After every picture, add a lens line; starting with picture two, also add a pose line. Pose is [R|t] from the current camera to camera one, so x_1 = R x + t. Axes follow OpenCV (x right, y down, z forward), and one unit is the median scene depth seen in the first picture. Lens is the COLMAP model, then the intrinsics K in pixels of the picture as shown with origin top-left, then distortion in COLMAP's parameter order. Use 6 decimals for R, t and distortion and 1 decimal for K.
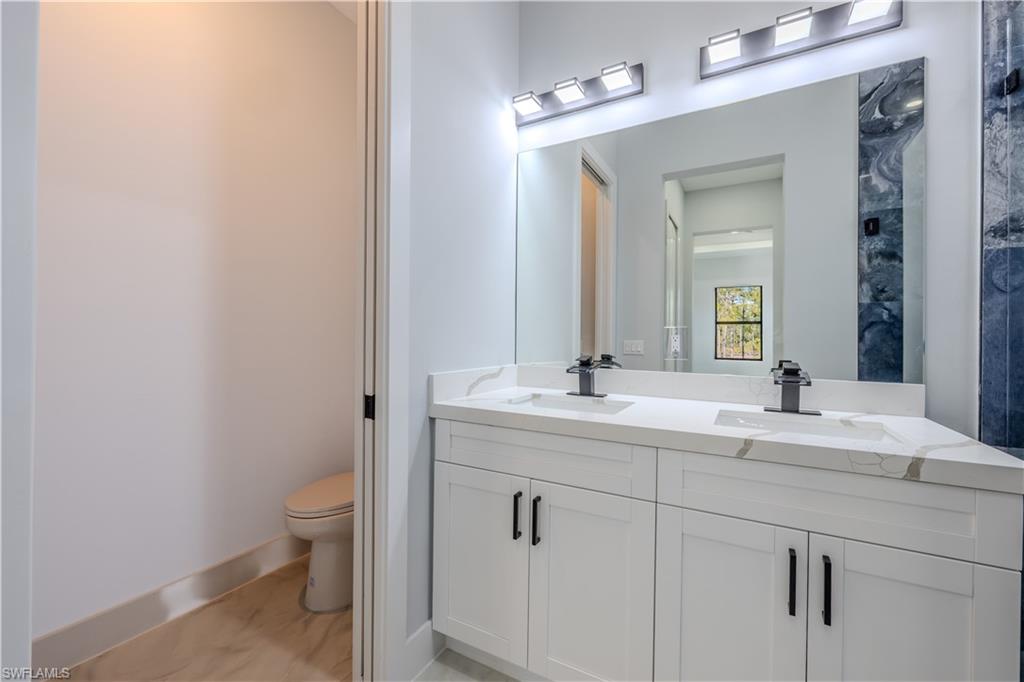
lens RADIAL K [[426.9, 0, 510.9], [0, 426.9, 338.5], [0, 0, 1]] dist [-0.001931, 0.000031]
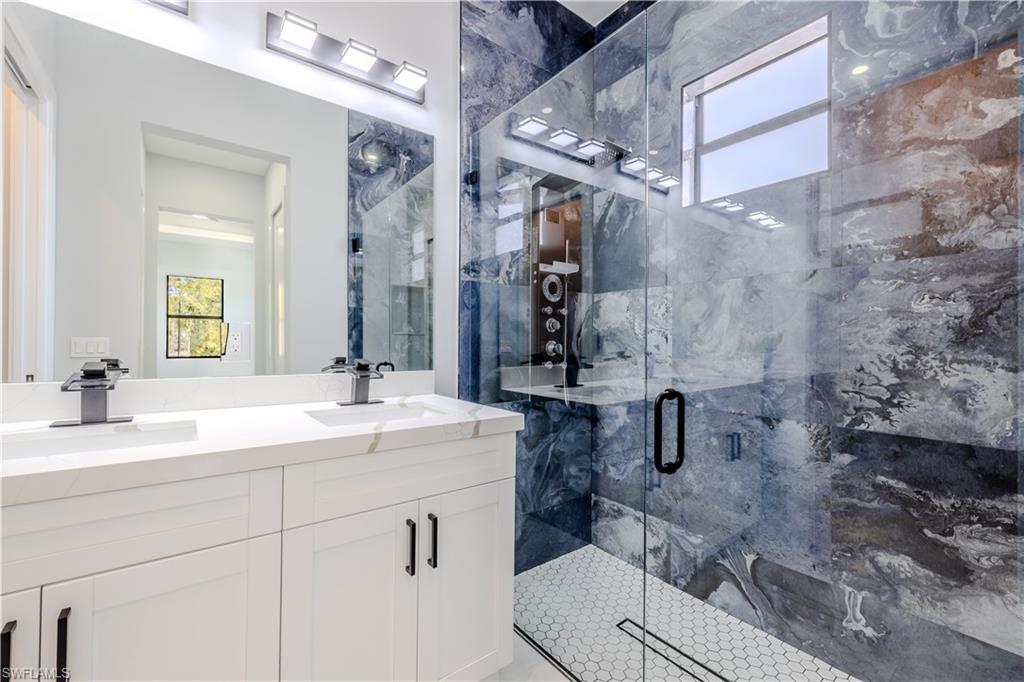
lens RADIAL K [[426.9, 0, 510.9], [0, 426.9, 338.5], [0, 0, 1]] dist [-0.001931, 0.000031]
pose [[0.396596, 0.000128, 0.917993, -0.165751], [-0.007520, 0.999967, 0.003110, -0.002758], [-0.917962, -0.008137, 0.396584, 0.160861]]
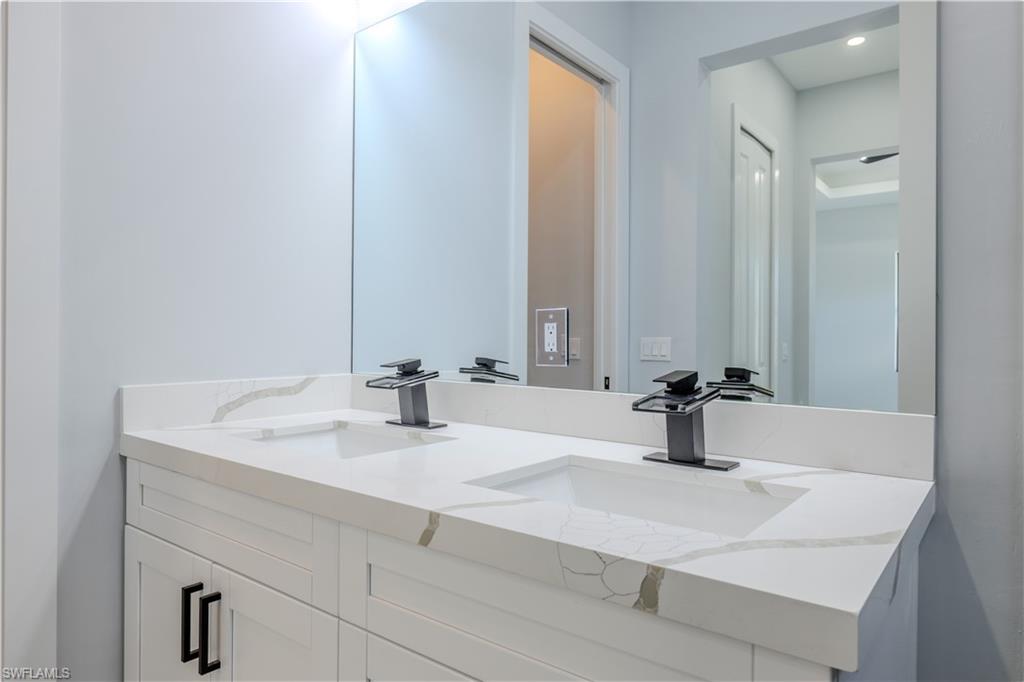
lens RADIAL K [[644.8, 0, 512.0], [0, 644.8, 341.0], [0, 0, 1]] dist [0.003785, 0.000656]
pose [[0.988426, -0.000176, -0.151707, 0.449149], [0.000753, 0.999993, 0.003741, 0.011324], [0.151705, -0.003812, 0.988418, 0.127555]]
